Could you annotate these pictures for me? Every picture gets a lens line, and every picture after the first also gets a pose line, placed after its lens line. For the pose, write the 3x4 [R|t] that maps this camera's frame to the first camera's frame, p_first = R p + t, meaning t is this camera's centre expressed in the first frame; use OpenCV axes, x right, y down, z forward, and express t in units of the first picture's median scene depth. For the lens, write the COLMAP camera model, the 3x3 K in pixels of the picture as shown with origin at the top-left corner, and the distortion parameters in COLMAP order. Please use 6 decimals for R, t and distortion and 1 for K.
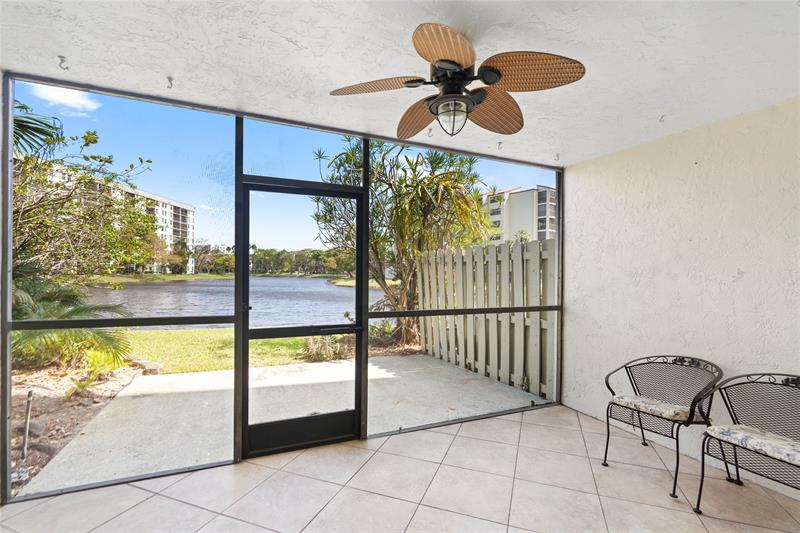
lens RADIAL K [[372.8, 0, 402.1], [0, 372.8, 271.1], [0, 0, 1]] dist [0.000940, -0.000036]
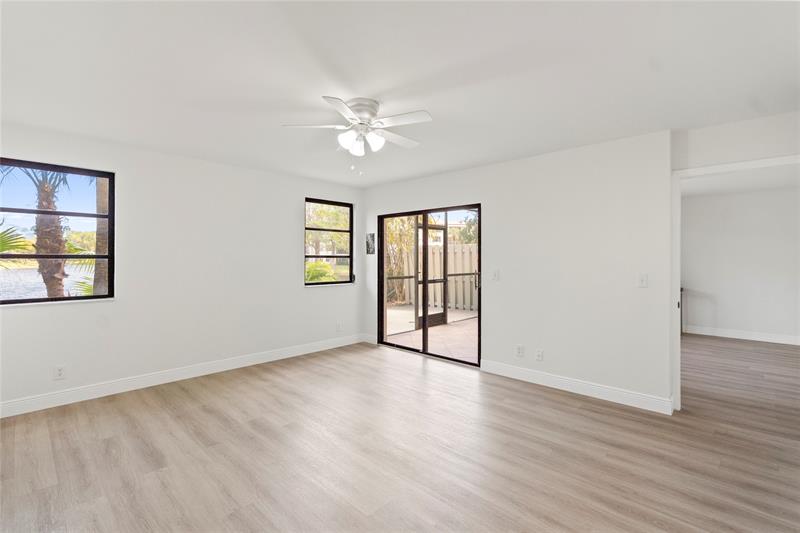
lens RADIAL K [[361.0, 0, 396.9], [0, 361.0, 264.3], [0, 0, 1]] dist [-0.000169, 0.000018]
pose [[0.928868, -0.015507, 0.370087, -0.662594], [0.007184, 0.999690, 0.023857, -0.010965], [-0.370342, -0.019501, 0.928691, -0.586892]]
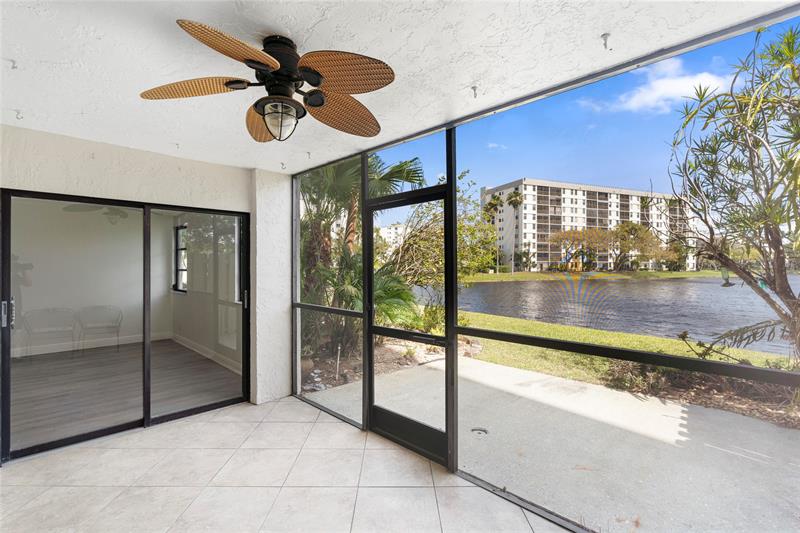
lens RADIAL K [[370.1, 0, 398.5], [0, 370.1, 264.8], [0, 0, 1]] dist [-0.000156, 0.000029]
pose [[0.363167, -0.014917, -0.931604, 0.331936], [0.006726, 0.999888, -0.013388, -0.011114], [0.931700, -0.001404, 0.363227, 0.283296]]
